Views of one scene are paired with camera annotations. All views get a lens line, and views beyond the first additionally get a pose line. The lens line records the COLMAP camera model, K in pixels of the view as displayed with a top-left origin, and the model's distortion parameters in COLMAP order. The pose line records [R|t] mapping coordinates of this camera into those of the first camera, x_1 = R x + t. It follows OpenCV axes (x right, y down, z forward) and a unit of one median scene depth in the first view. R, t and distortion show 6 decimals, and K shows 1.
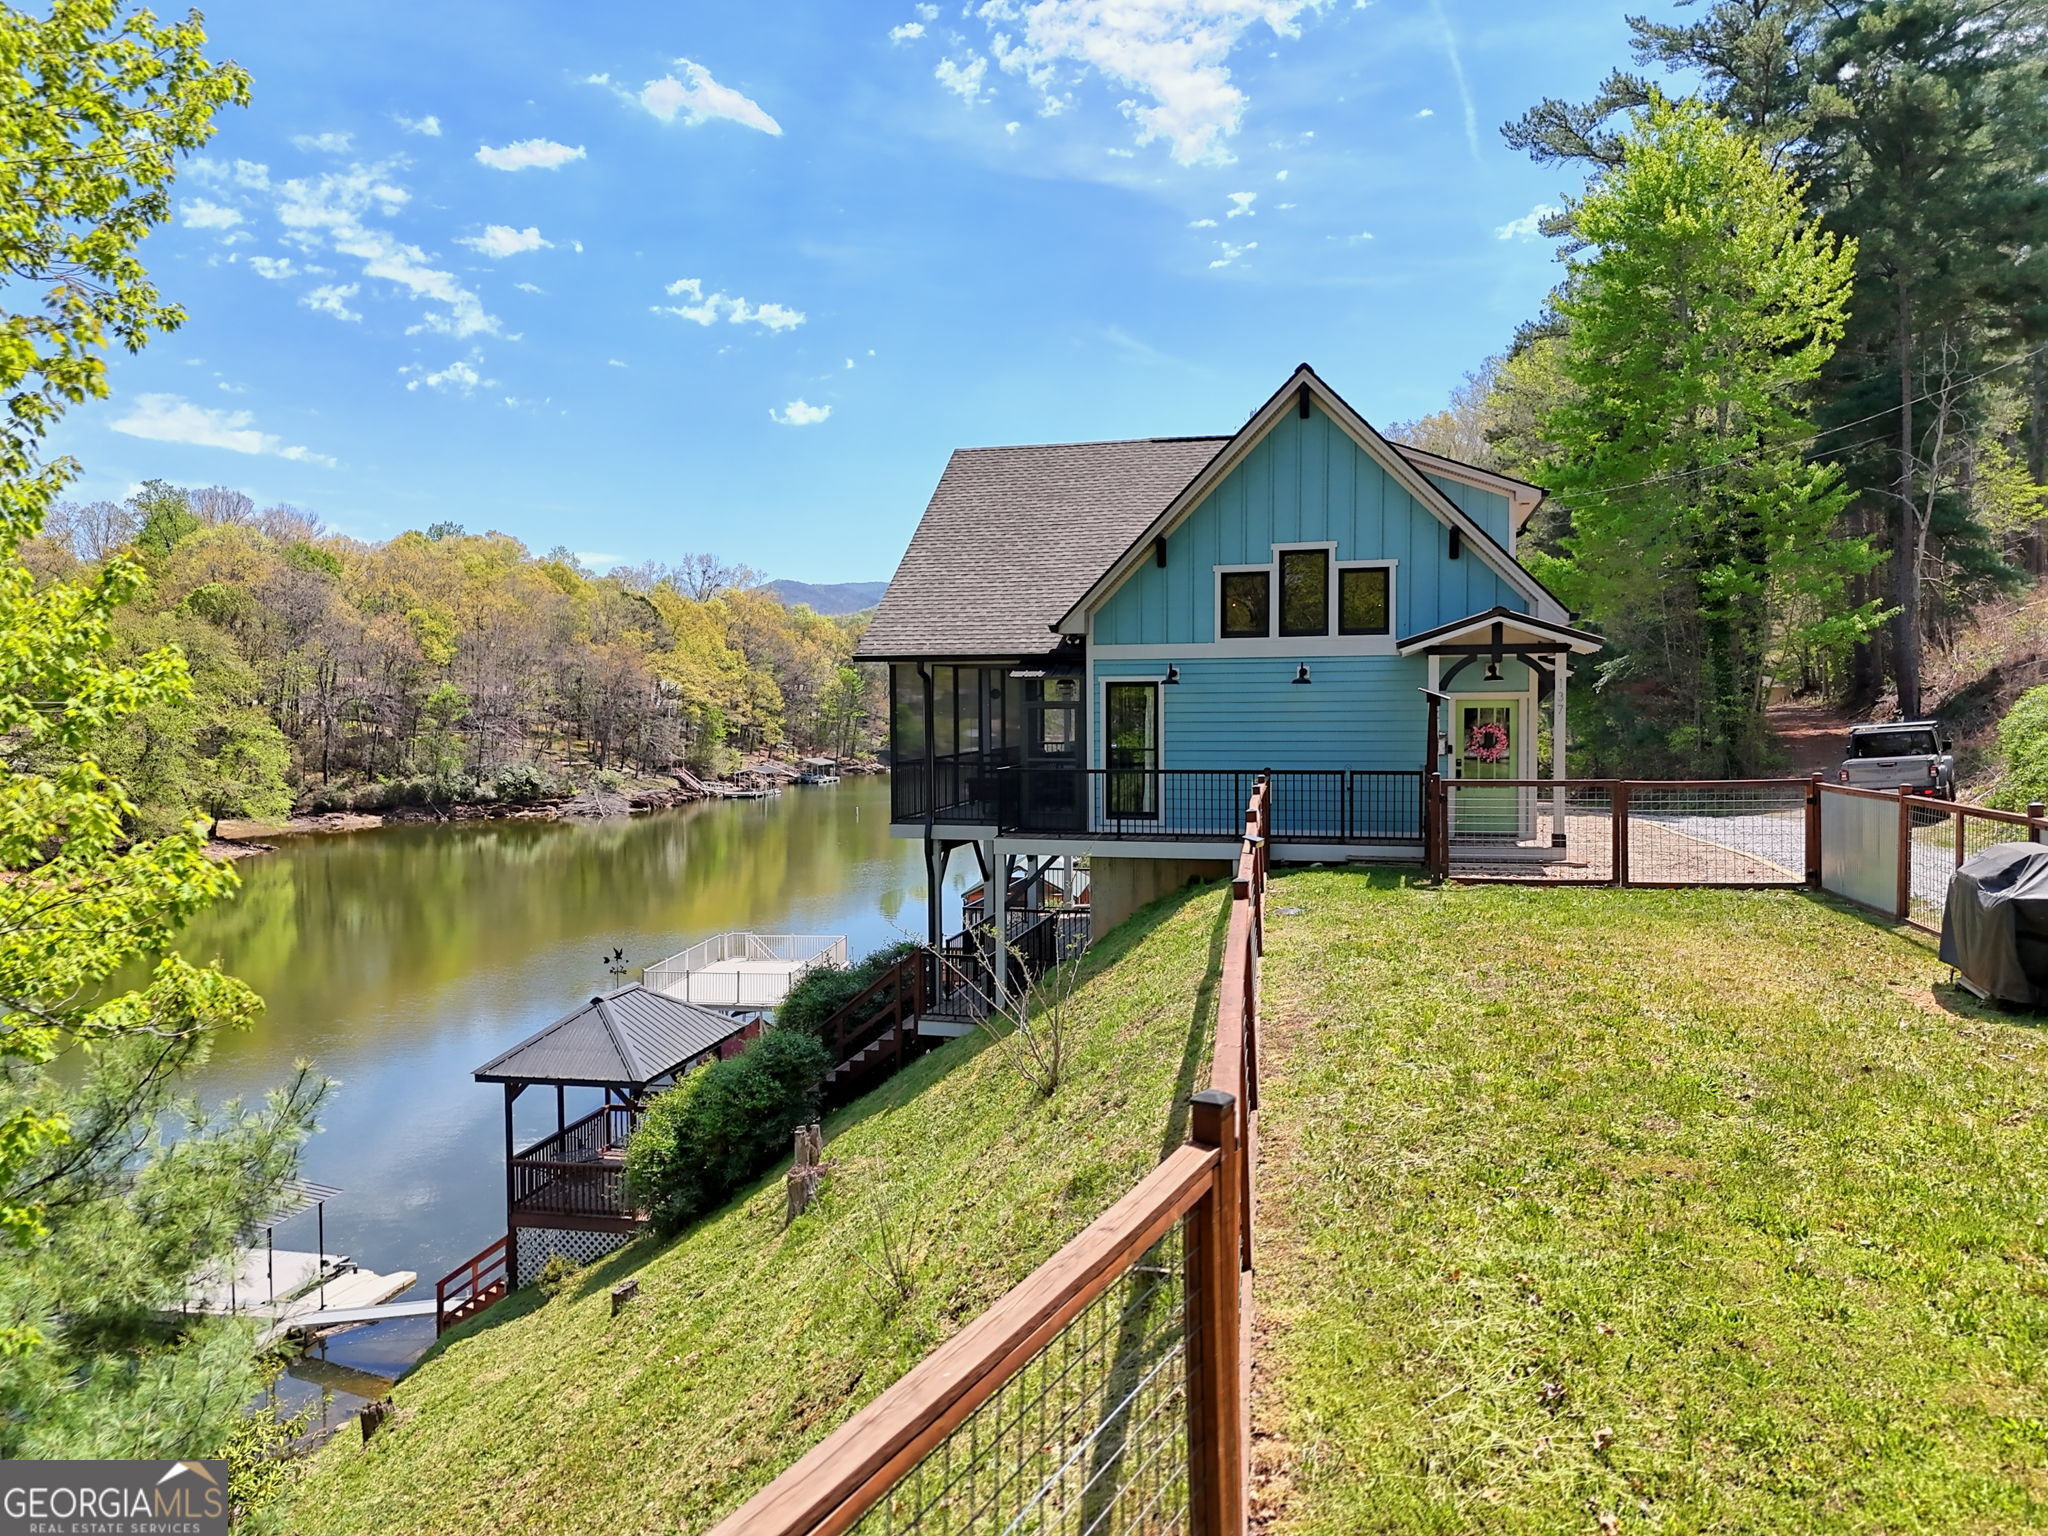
lens RADIAL K [[1513.2, 0, 1035.7], [0, 1513.2, 801.6], [0, 0, 1]] dist [0.048205, -0.030279]
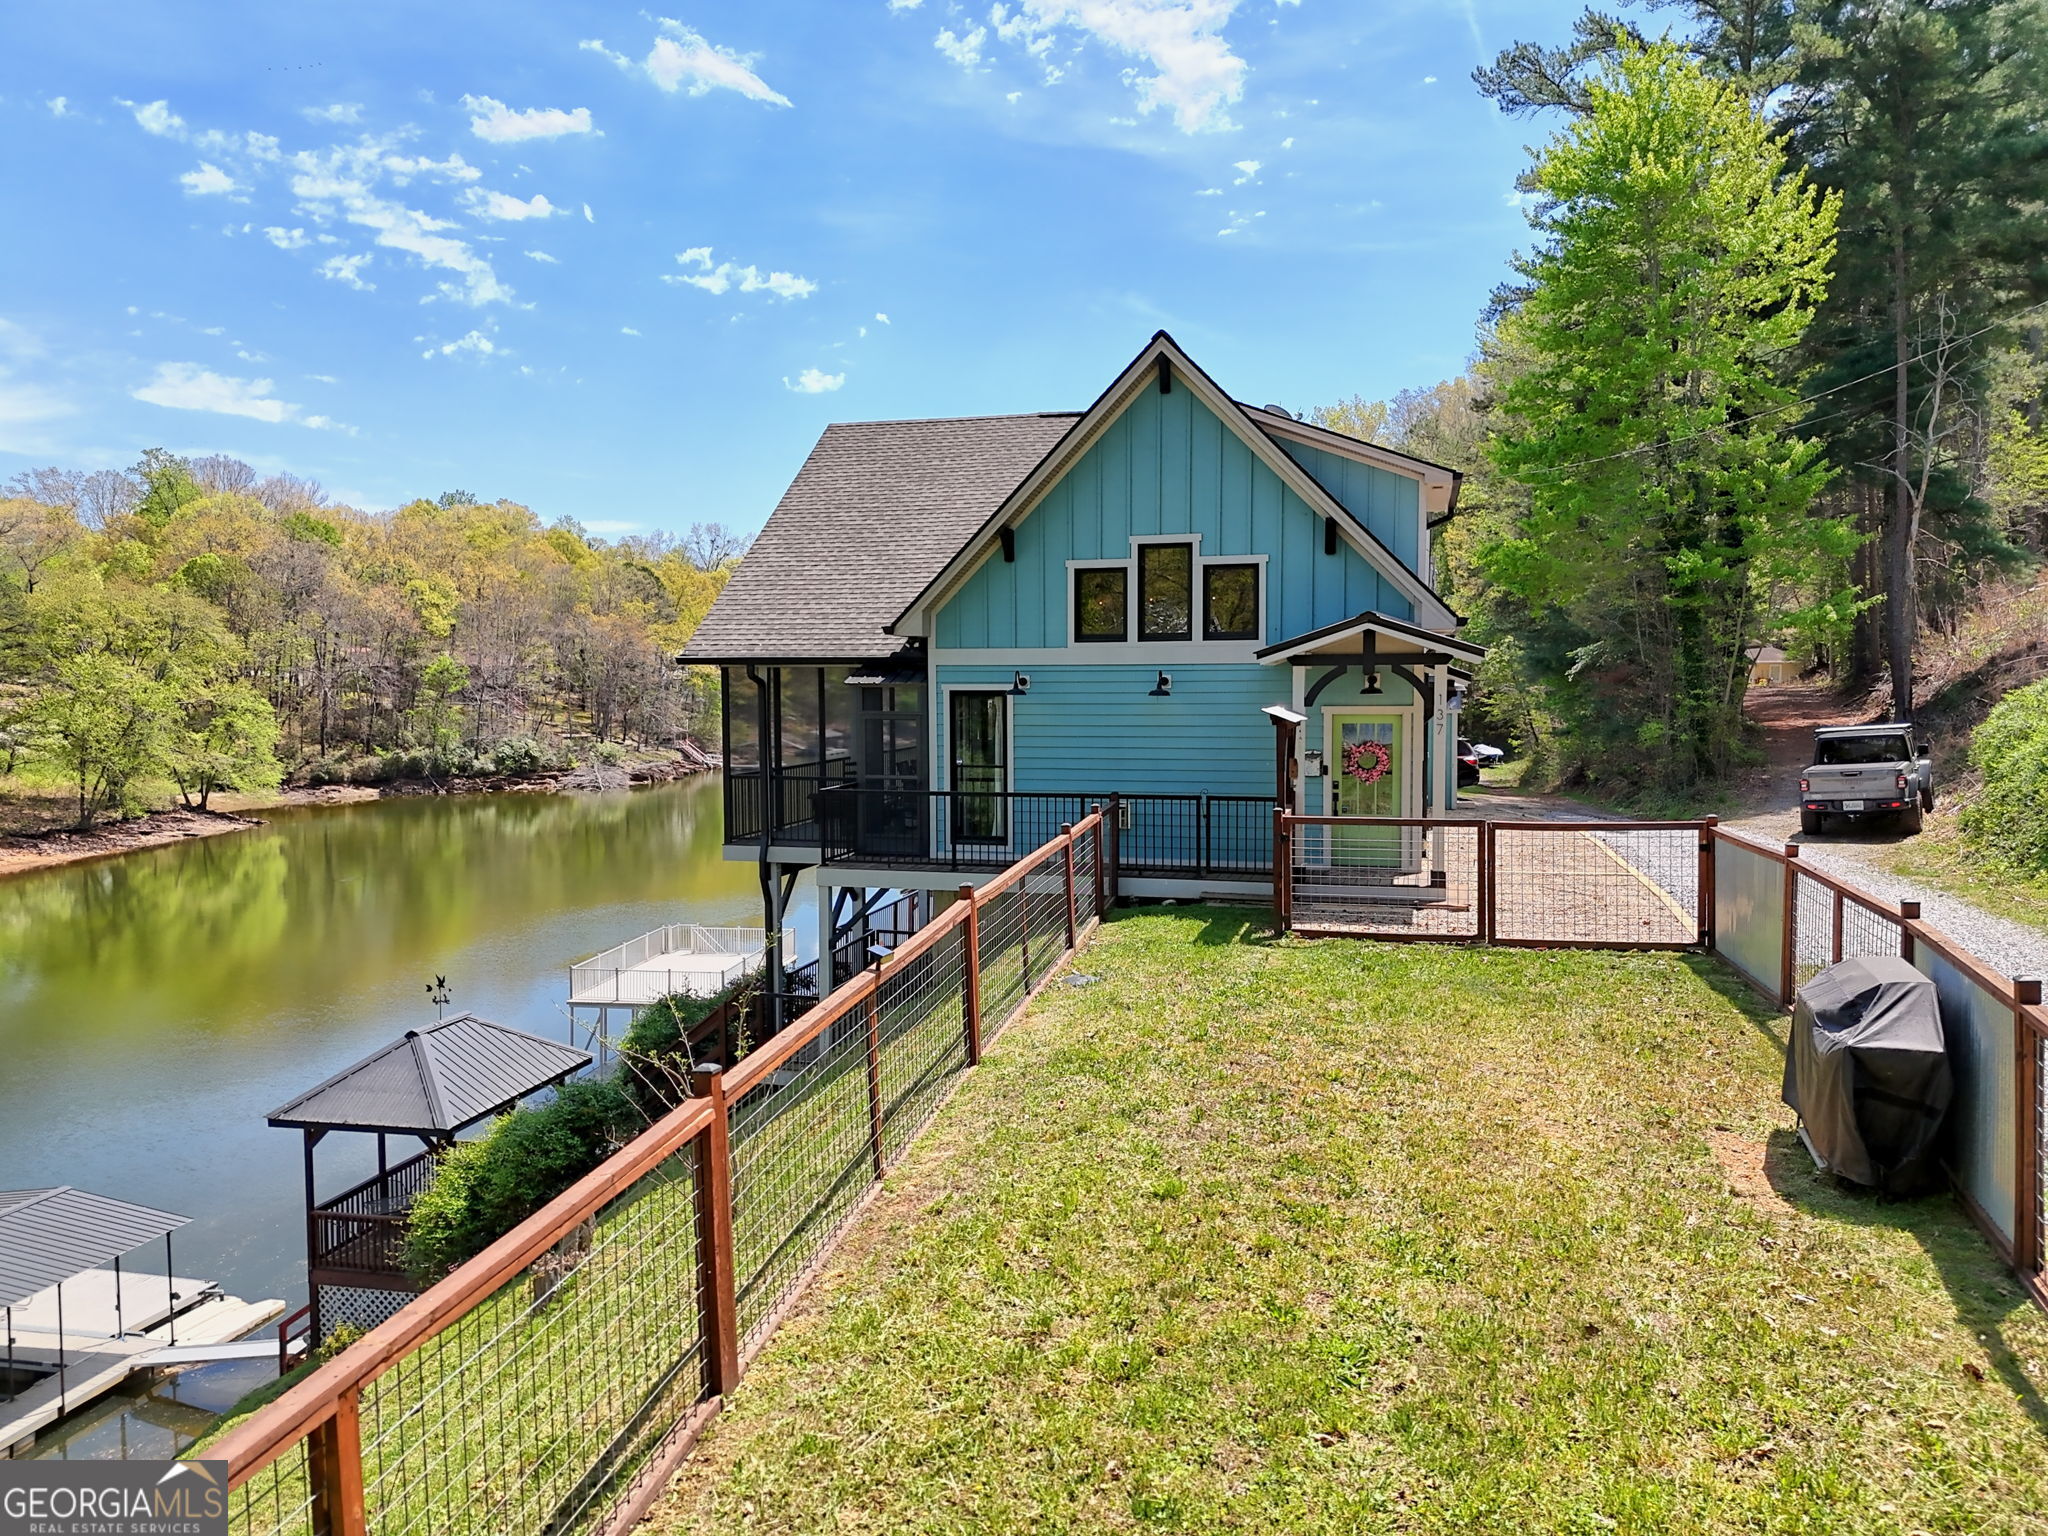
lens RADIAL K [[1513.2, 0, 1034.5], [0, 1513.2, 762.6], [0, 0, 1]] dist [0.048205, -0.030279]
pose [[0.999850, 0.003278, -0.017025, 0.072690], [-0.003353, 0.999985, -0.004374, -0.021059], [0.017010, 0.004431, 0.999845, 0.070351]]
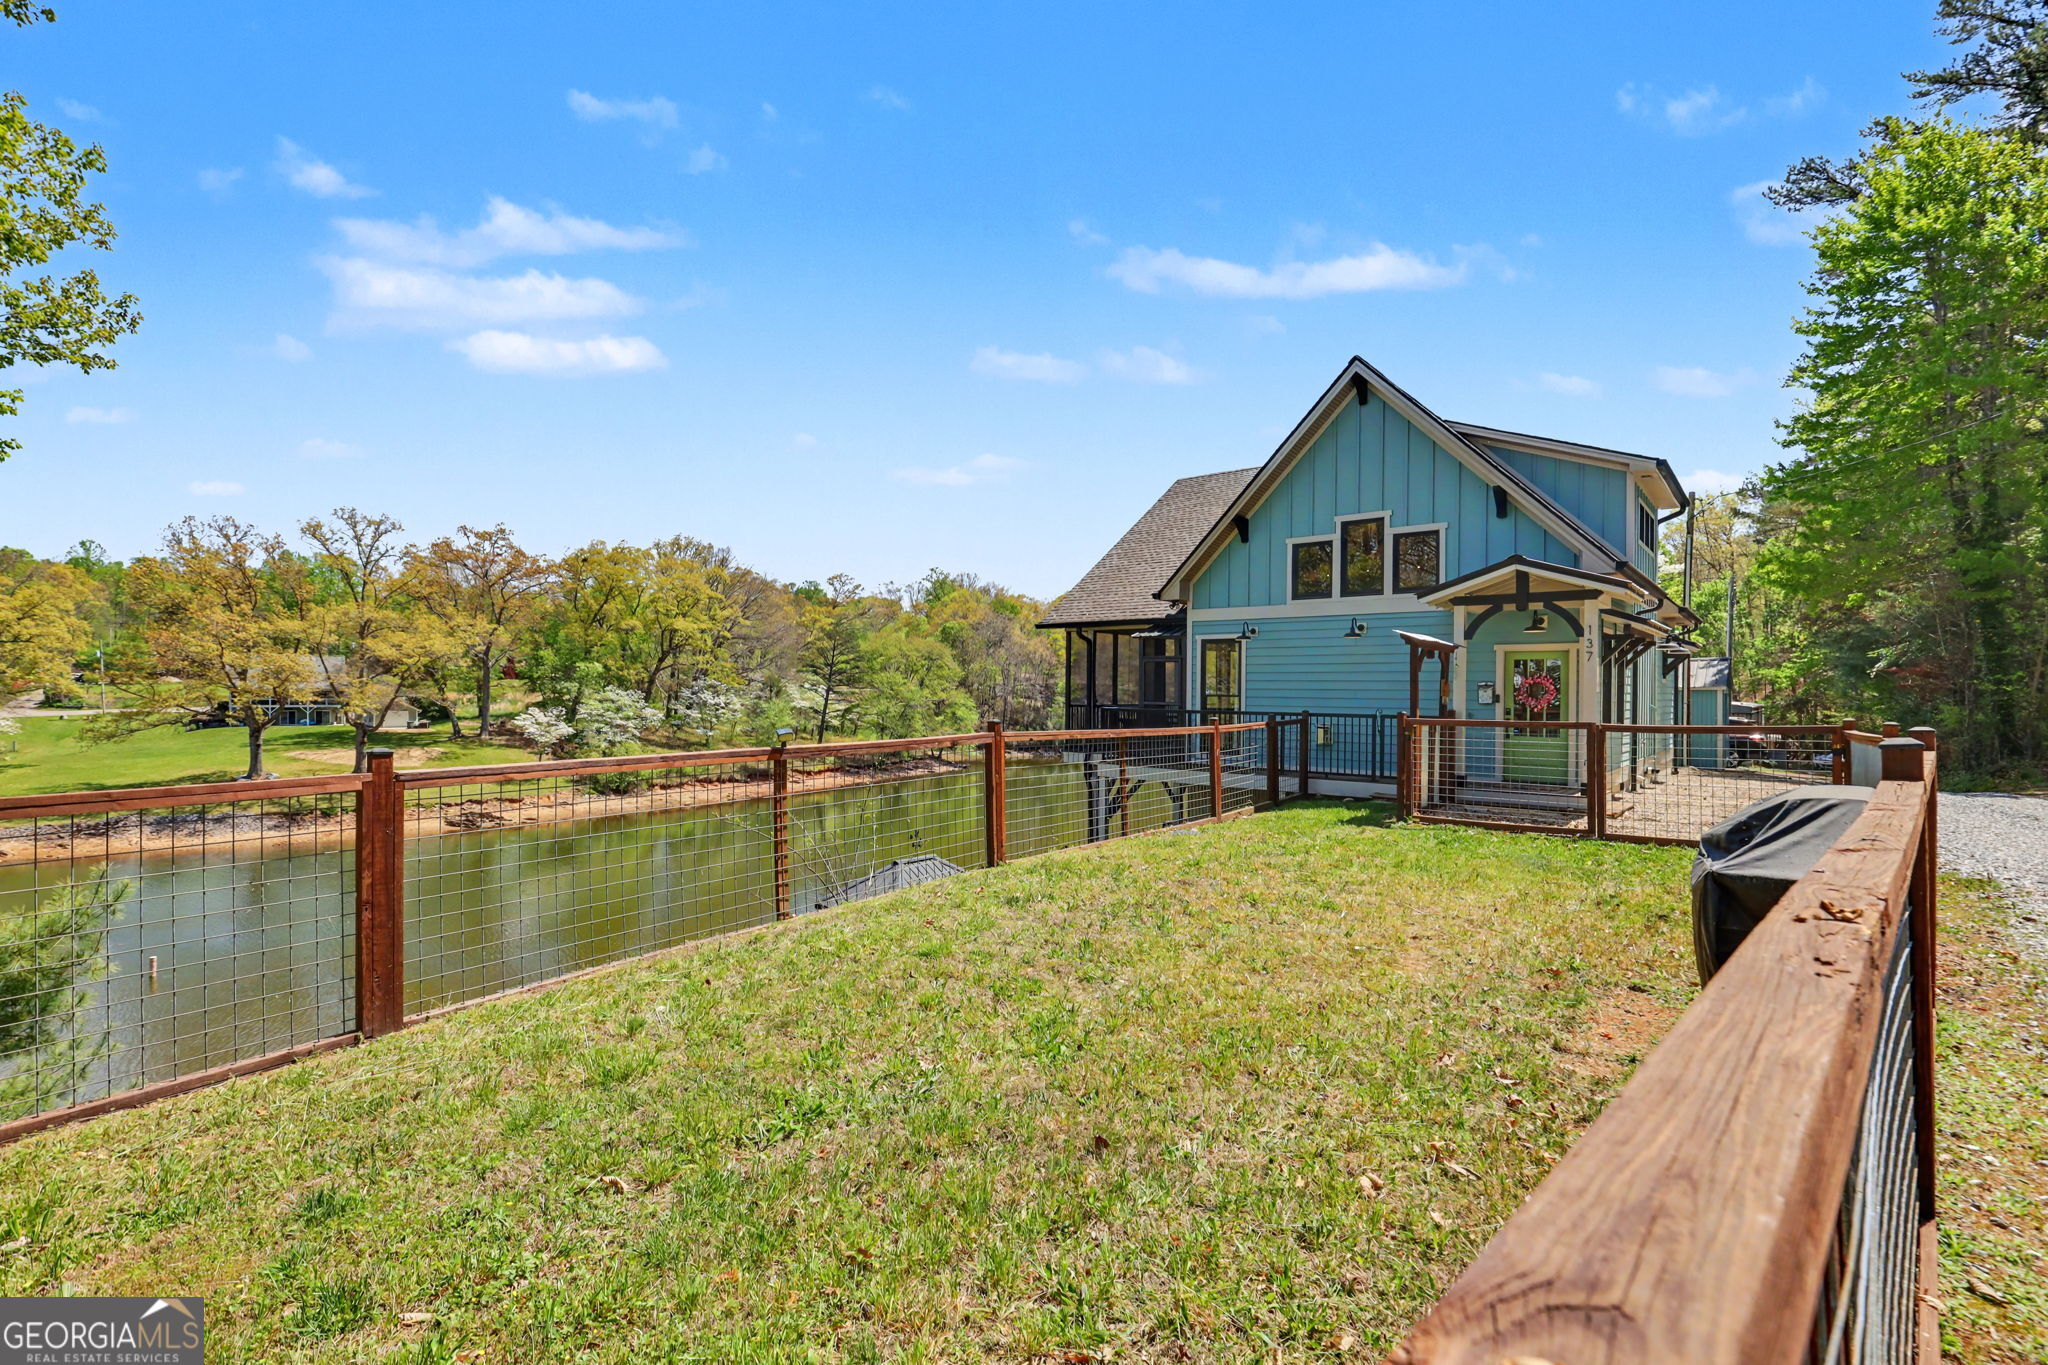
lens RADIAL K [[942.7, 0, 1021.2], [0, 942.7, 702.7], [0, 0, 1]] dist [-0.002143, 0.000570]
pose [[0.895375, 0.021479, -0.444794, 0.165760], [-0.046730, 0.997853, -0.045883, 0.008749], [0.442853, 0.061868, 0.894457, 0.168529]]
